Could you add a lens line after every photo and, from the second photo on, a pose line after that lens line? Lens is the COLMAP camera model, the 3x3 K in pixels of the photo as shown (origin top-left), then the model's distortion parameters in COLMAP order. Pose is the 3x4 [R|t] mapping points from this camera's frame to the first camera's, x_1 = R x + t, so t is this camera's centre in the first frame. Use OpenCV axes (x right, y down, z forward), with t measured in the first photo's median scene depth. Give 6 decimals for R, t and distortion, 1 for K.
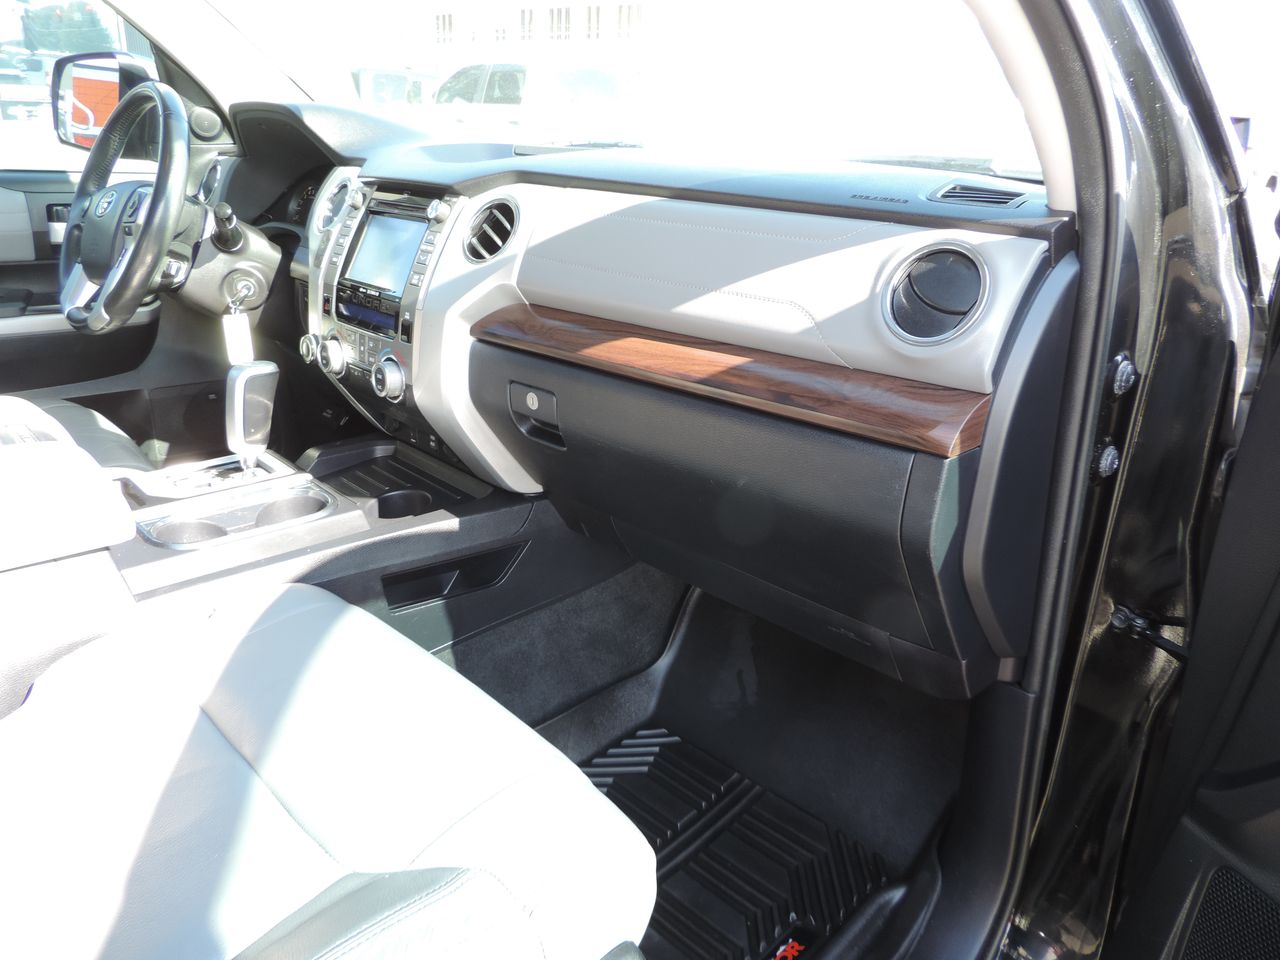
lens RADIAL K [[922.6, 0, 635.6], [0, 922.6, 468.5], [0, 0, 1]] dist [0.007845, -0.006741]
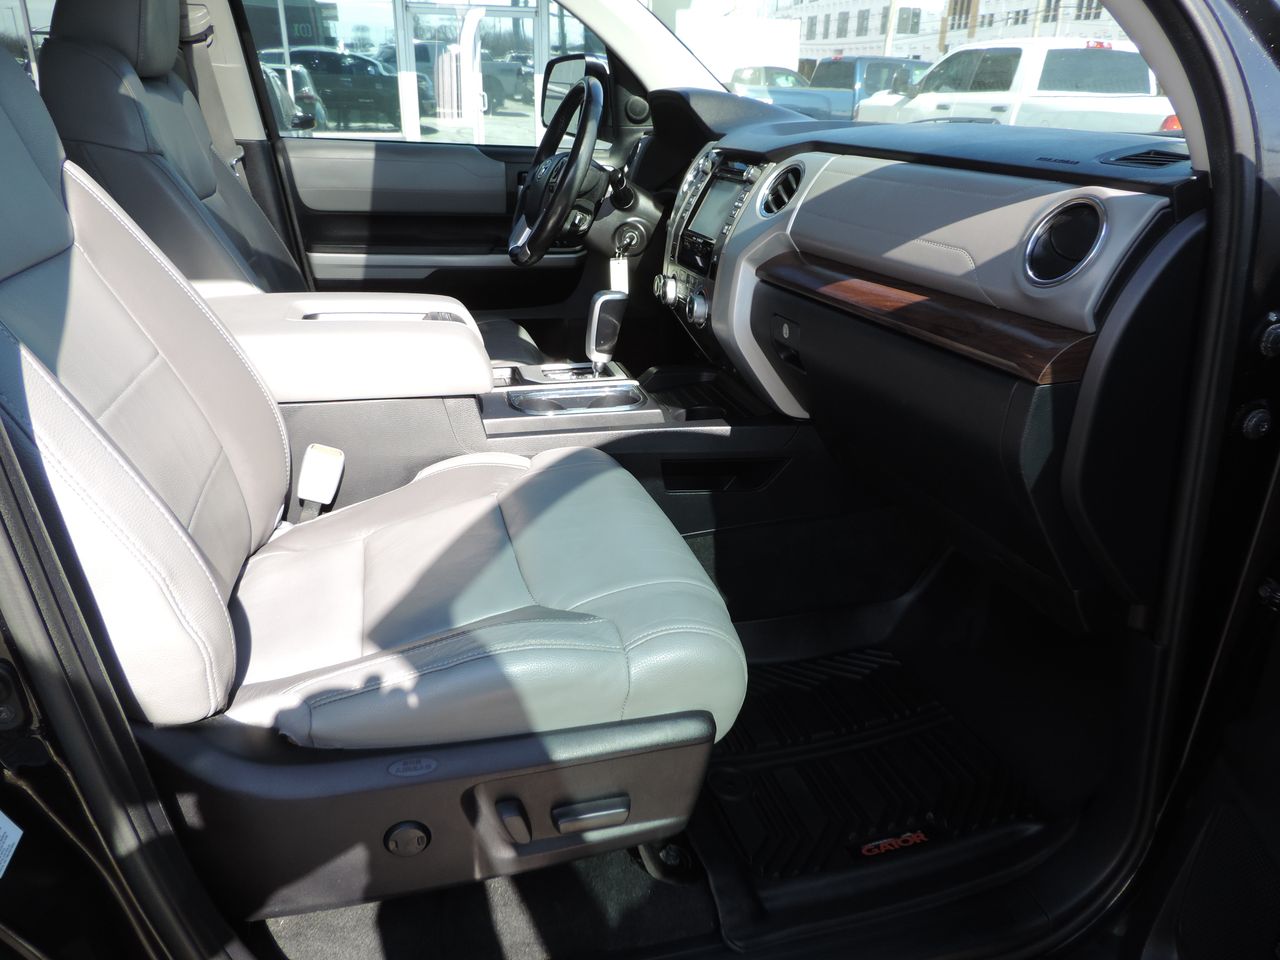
lens RADIAL K [[890.4, 0, 635.5], [0, 890.4, 482.8], [0, 0, 1]] dist [-0.035567, 0.026279]
pose [[0.886266, 0.166668, -0.432152, 0.217058], [-0.149225, 0.986012, 0.074241, 0.057737], [0.438481, -0.001310, 0.898740, -0.119727]]
